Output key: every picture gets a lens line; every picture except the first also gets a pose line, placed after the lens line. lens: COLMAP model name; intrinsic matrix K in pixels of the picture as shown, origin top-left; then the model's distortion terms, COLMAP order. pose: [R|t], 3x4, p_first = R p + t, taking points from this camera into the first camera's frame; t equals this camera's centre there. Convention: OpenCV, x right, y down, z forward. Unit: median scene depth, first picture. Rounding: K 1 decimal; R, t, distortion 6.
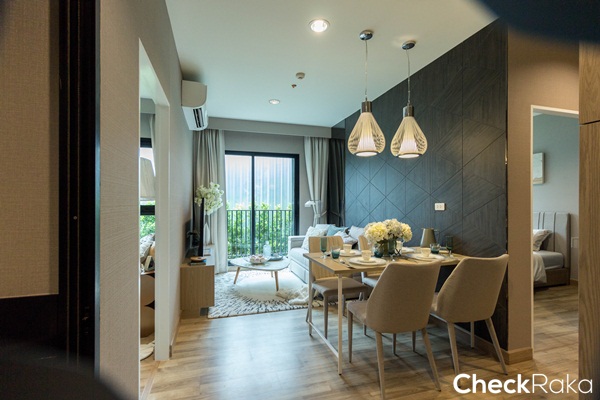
lens RADIAL K [[280.4, 0, 297.8], [0, 280.4, 202.0], [0, 0, 1]] dist [0.002050, 0.000412]
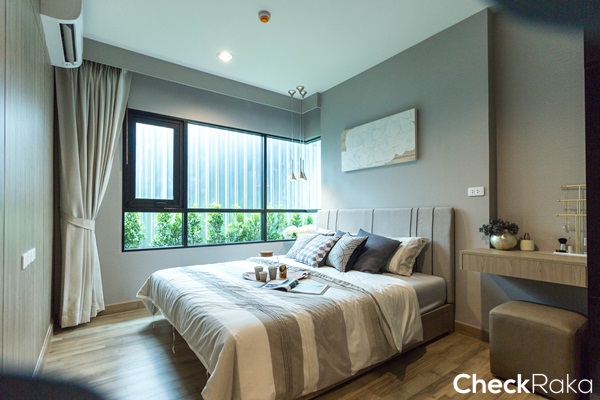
lens RADIAL K [[280.4, 0, 300.9], [0, 280.4, 200.5], [0, 0, 1]] dist [0.002050, 0.000412]
pose [[0.946678, 0.001479, 0.322179, 0.464532], [0.002392, 0.999930, -0.011618, 0.028726], [-0.322173, 0.011769, 0.946608, 0.532934]]
